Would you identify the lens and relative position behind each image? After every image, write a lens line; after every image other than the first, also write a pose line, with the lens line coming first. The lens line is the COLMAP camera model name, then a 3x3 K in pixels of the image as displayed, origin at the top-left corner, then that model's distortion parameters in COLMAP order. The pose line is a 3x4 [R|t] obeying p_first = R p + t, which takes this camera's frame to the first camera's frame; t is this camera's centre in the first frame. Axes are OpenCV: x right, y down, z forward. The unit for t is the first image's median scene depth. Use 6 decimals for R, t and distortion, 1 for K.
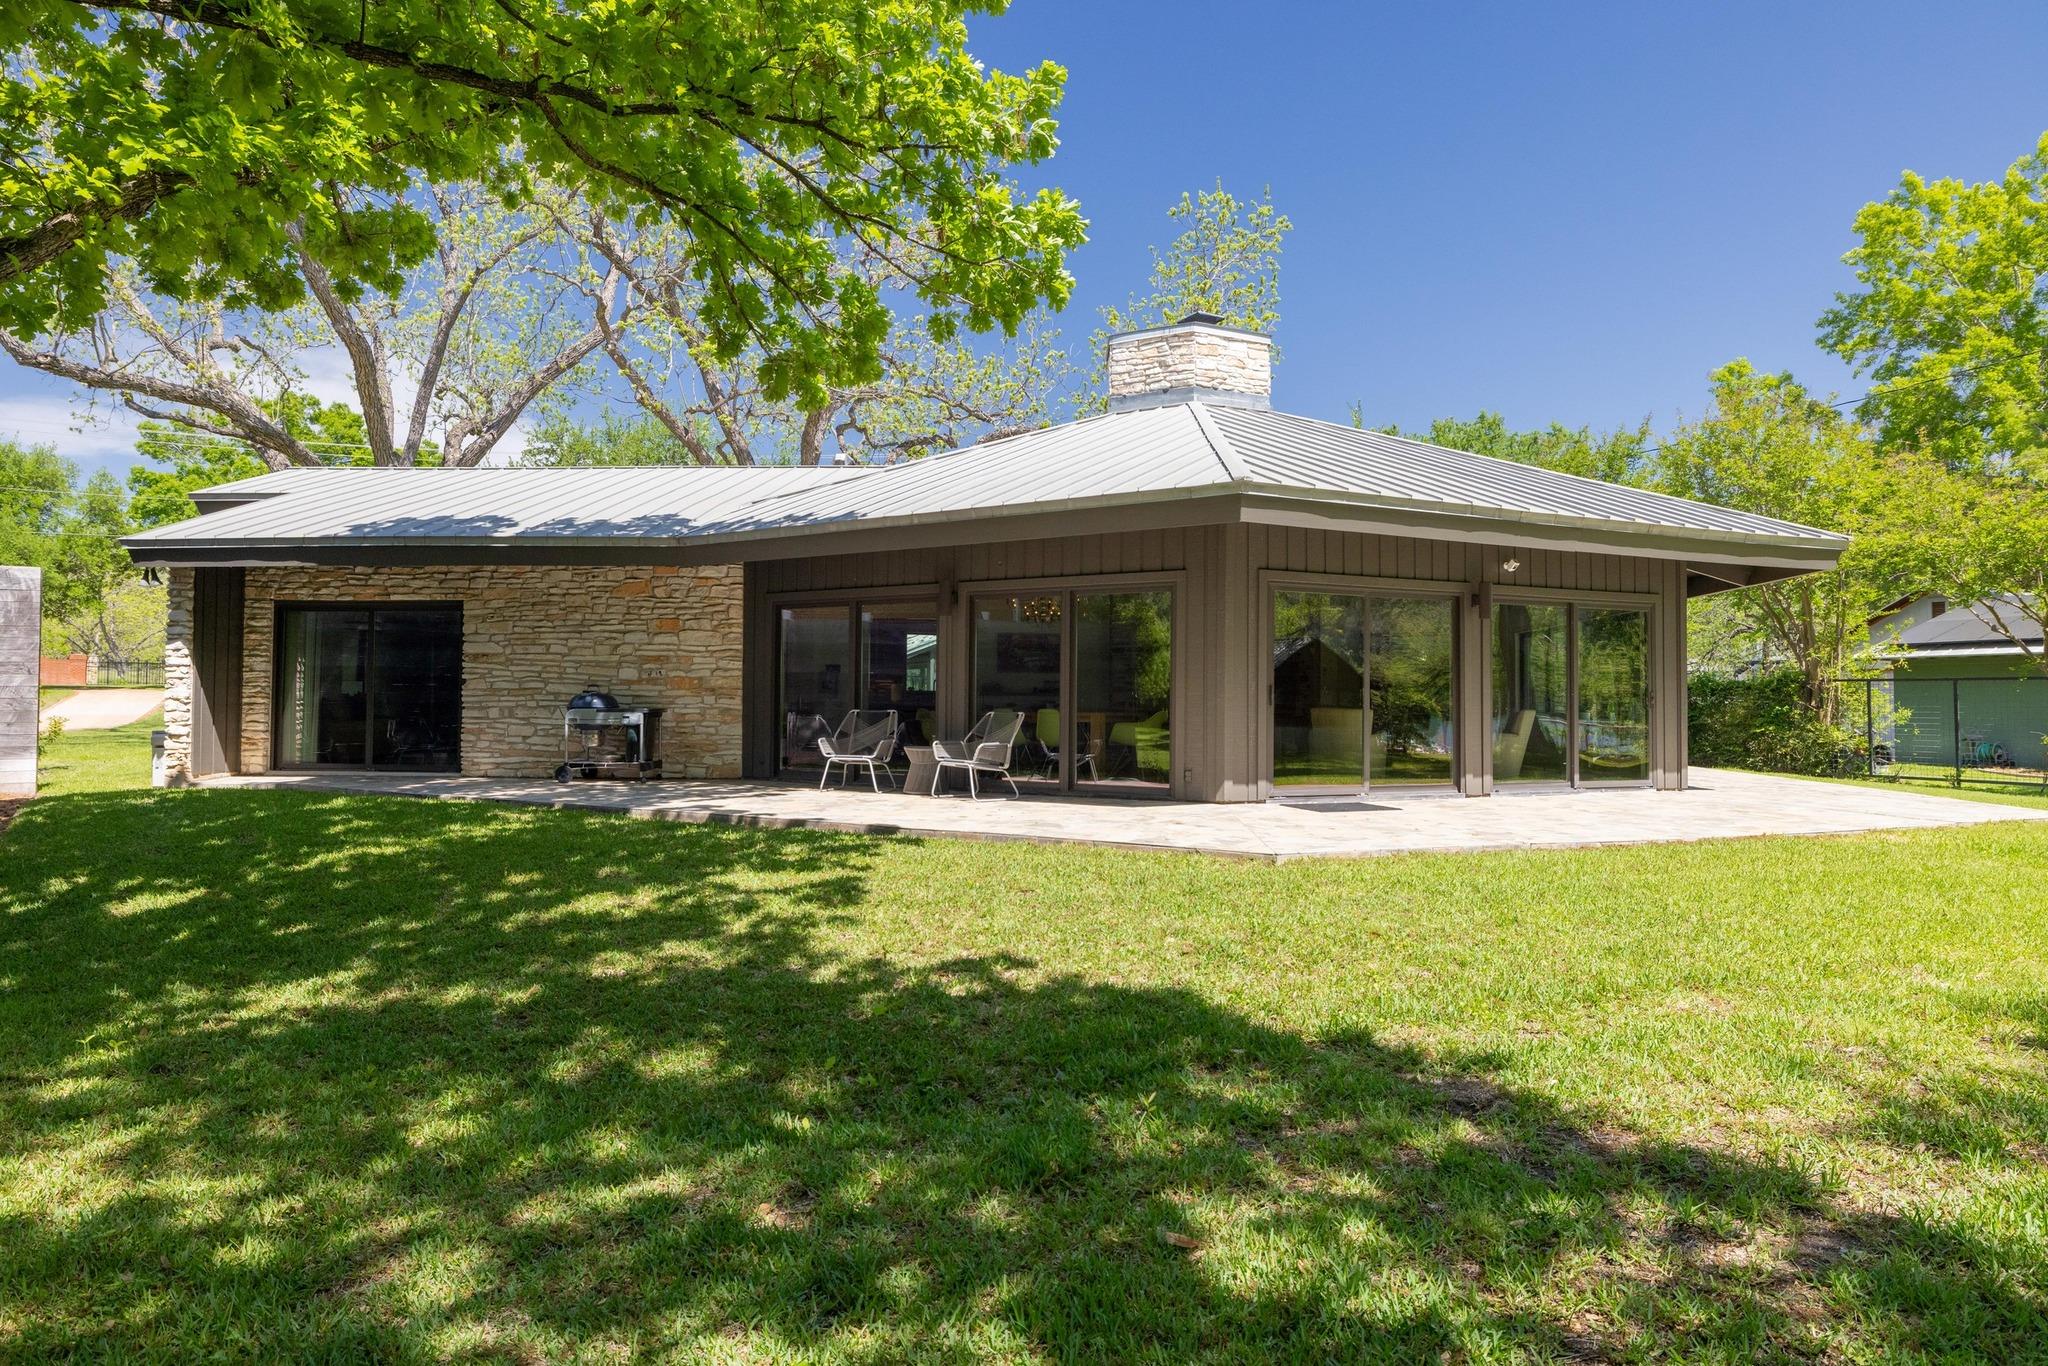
lens RADIAL K [[1349.4, 0, 1029.1], [0, 1349.4, 685.0], [0, 0, 1]] dist [-0.006292, -0.000131]
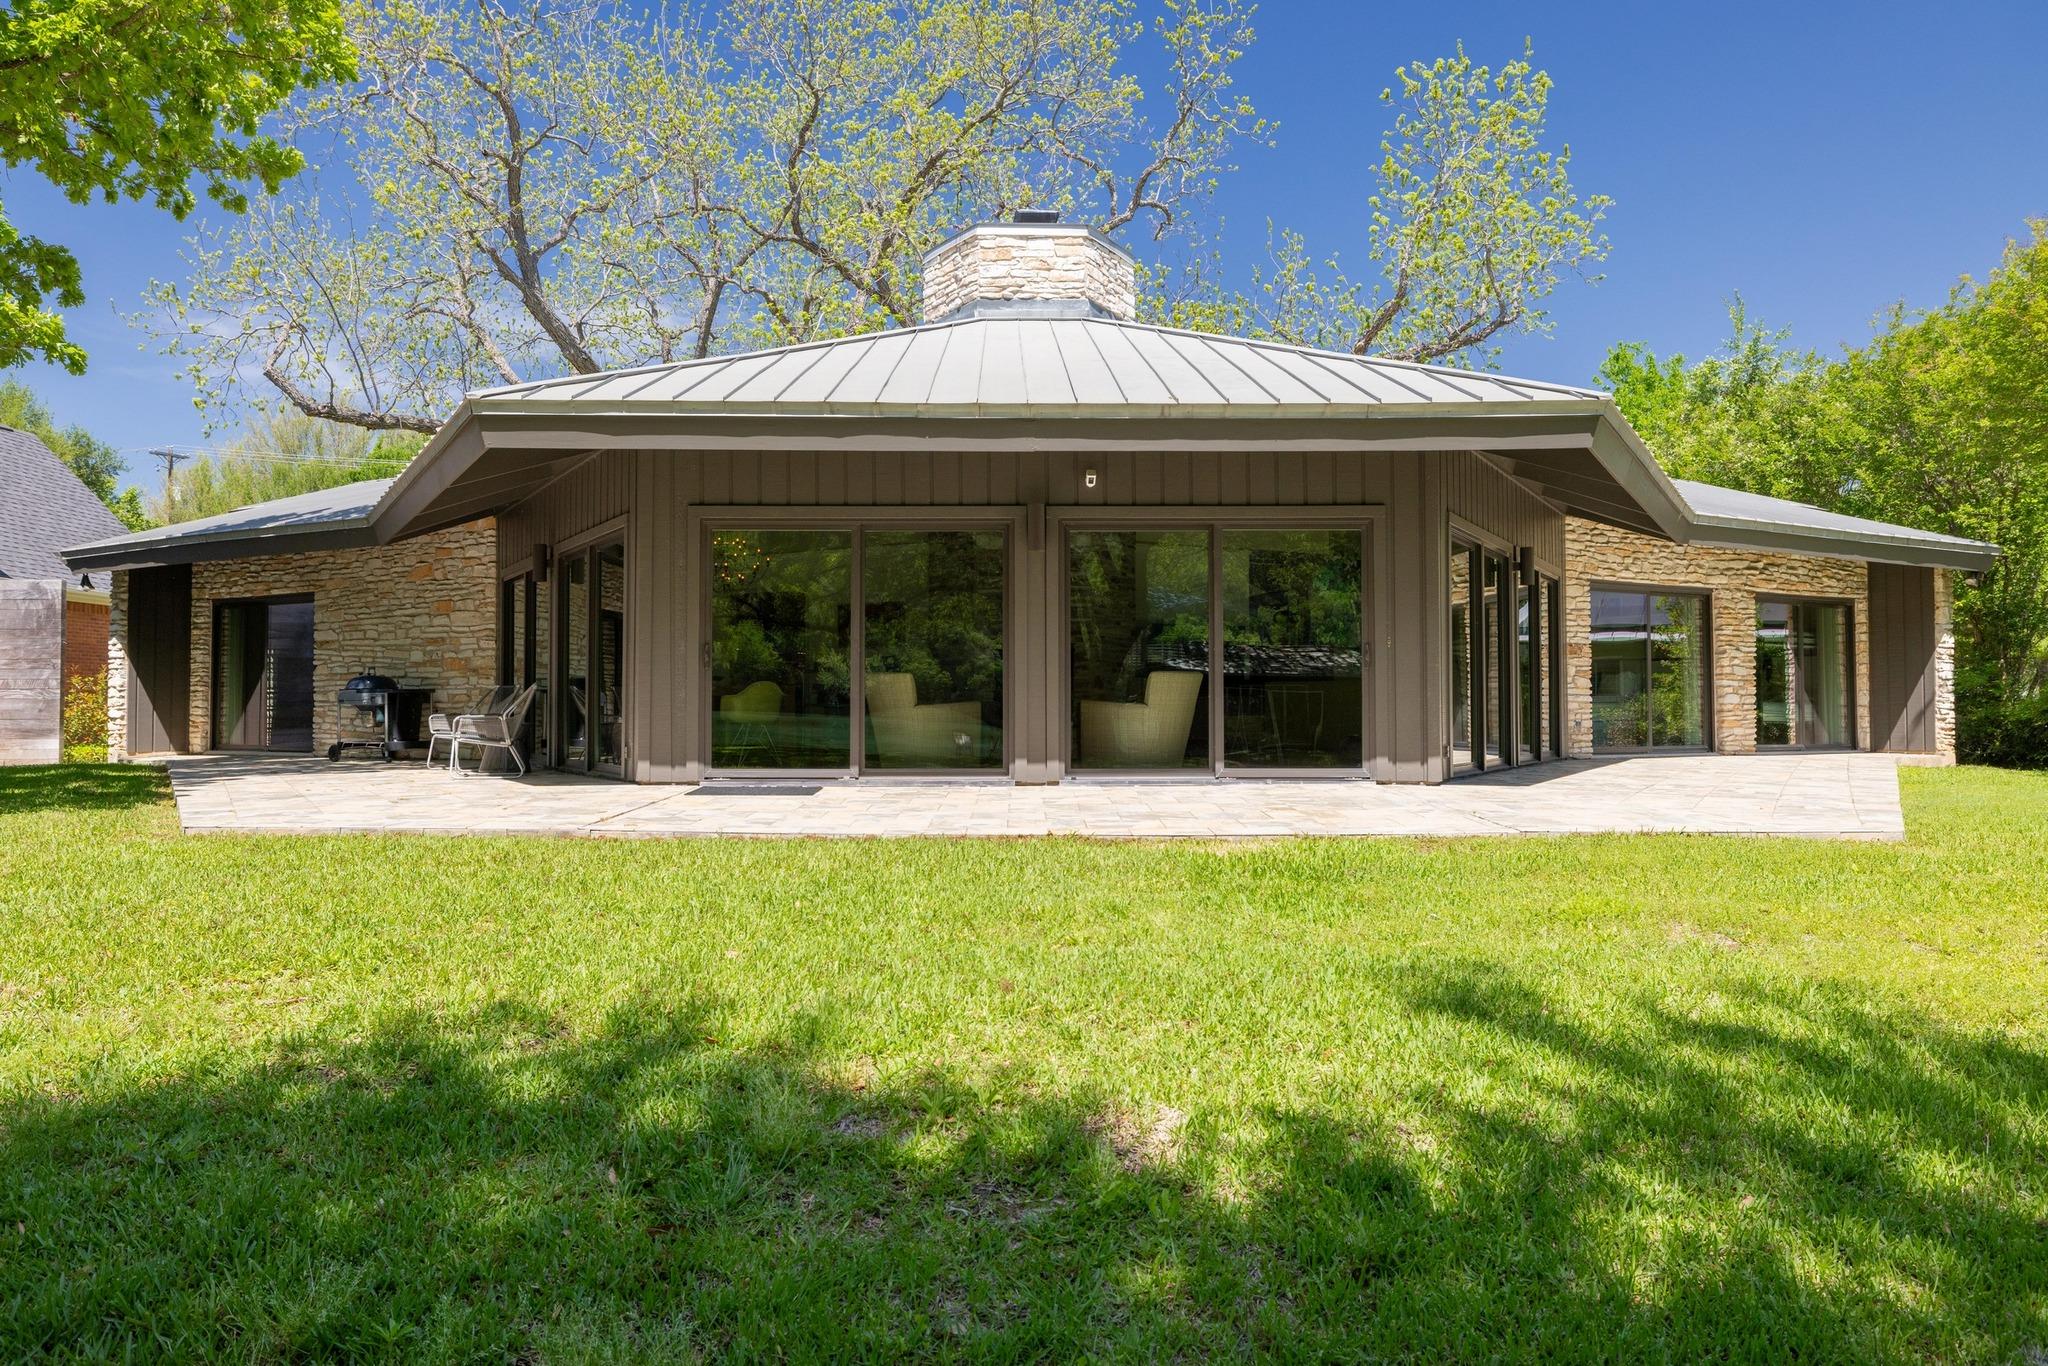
lens RADIAL K [[1423.0, 0, 1019.3], [0, 1423.0, 682.9], [0, 0, 1]] dist [-0.000436, 0.001542]
pose [[0.895230, -0.015932, -0.445319, 0.588778], [0.014477, 0.999873, -0.006669, 0.025464], [0.445368, -0.000477, 0.895347, 0.240162]]
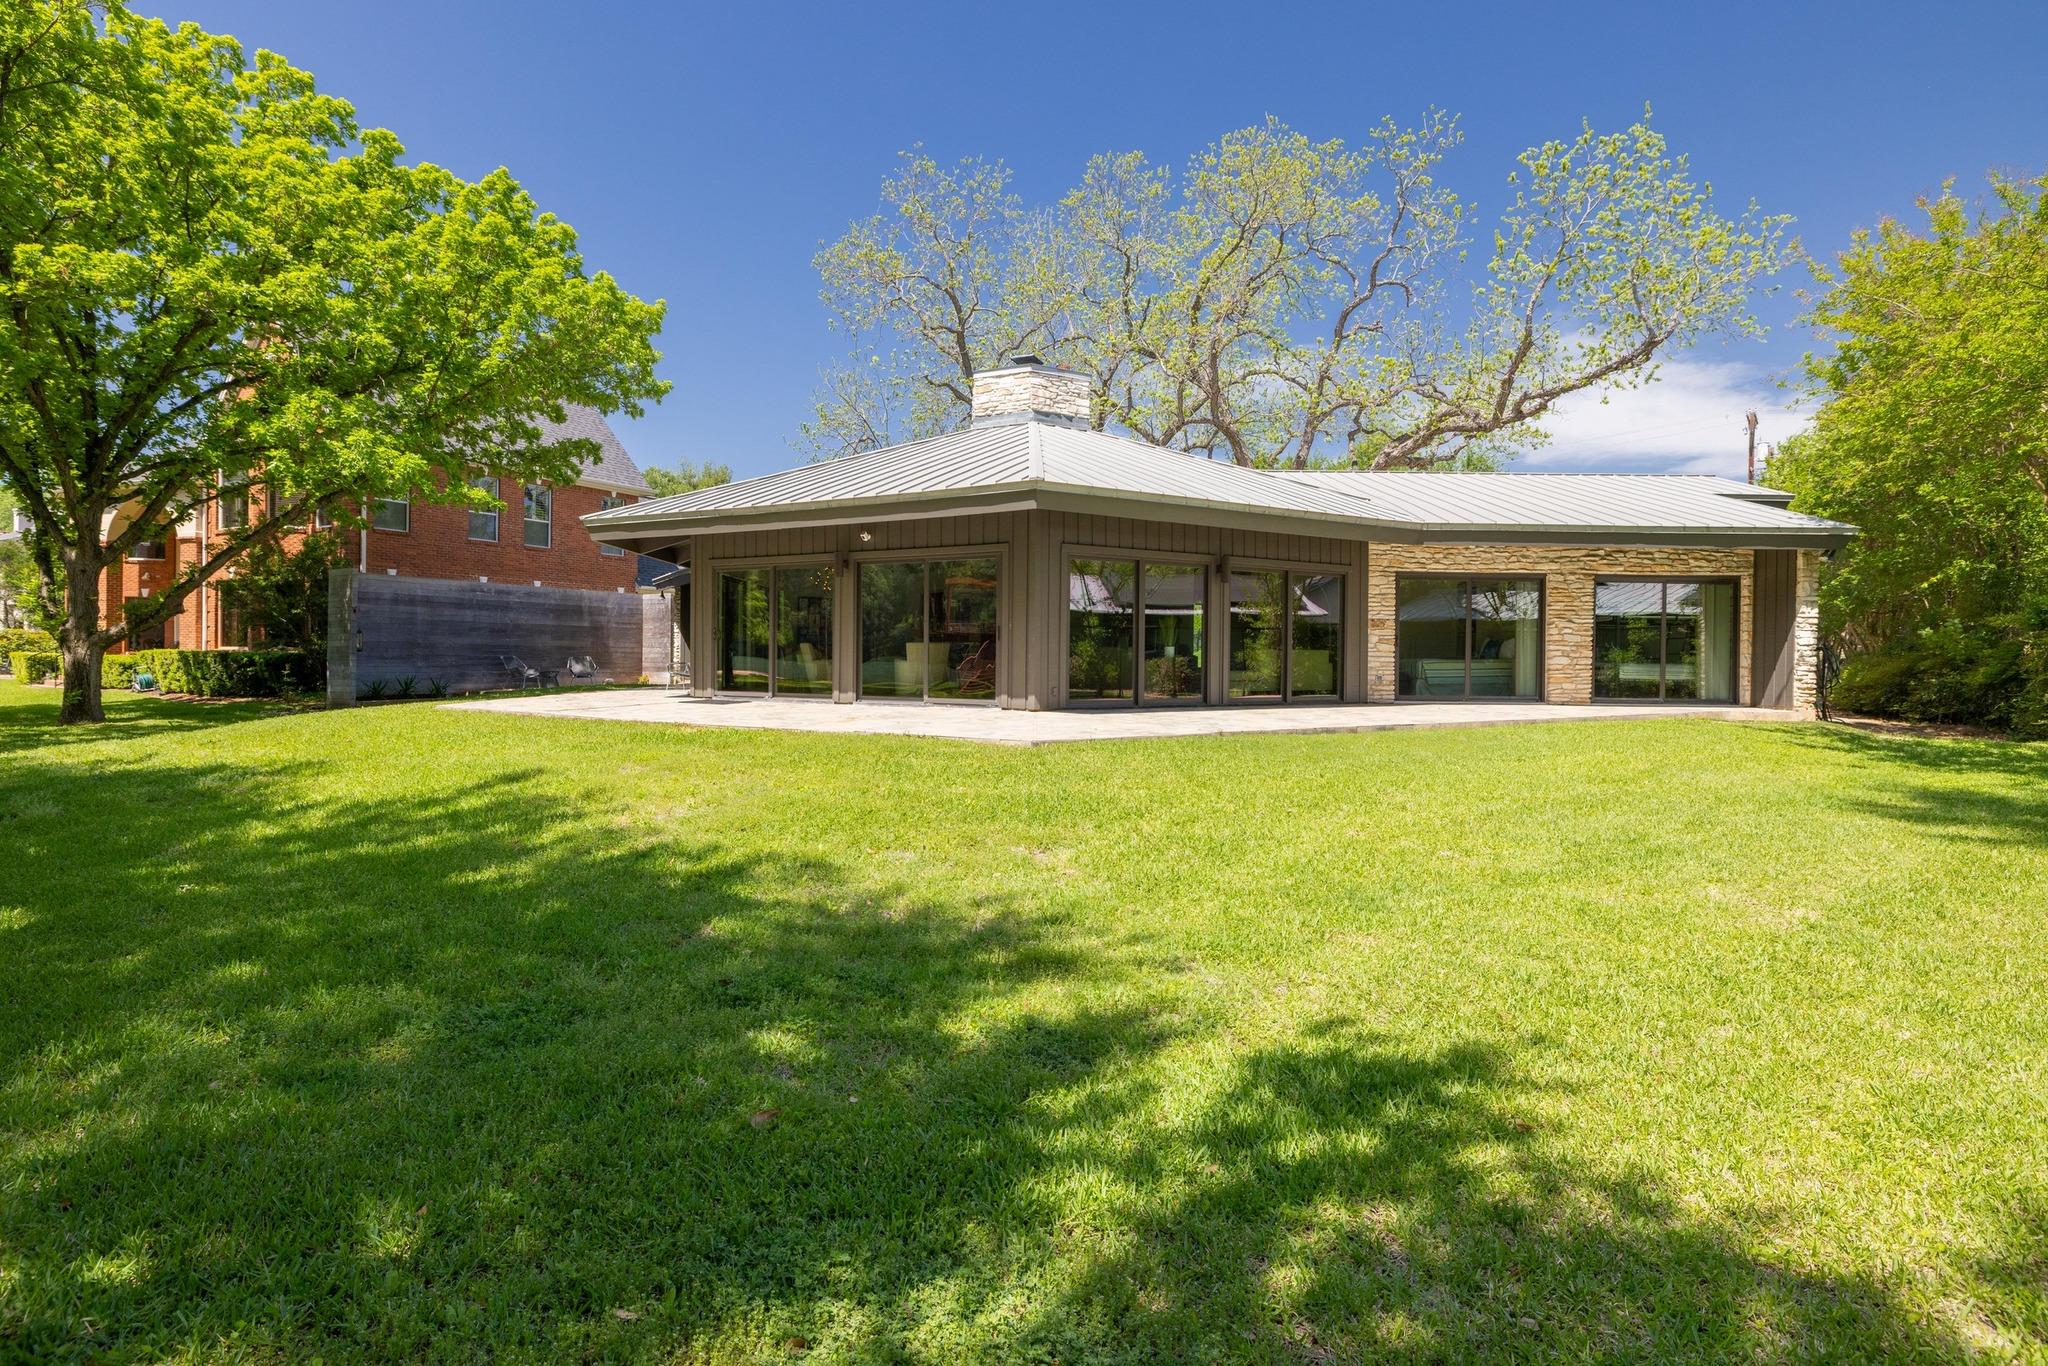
lens RADIAL K [[1037.2, 0, 1024.0], [0, 1037.2, 676.5], [0, 0, 1]] dist [-0.012977, -0.001013]
pose [[0.564086, 0.012289, -0.825624, 1.145617], [0.010224, 0.999709, 0.021866, 0.026689], [0.825653, -0.020776, 0.563796, 0.473827]]
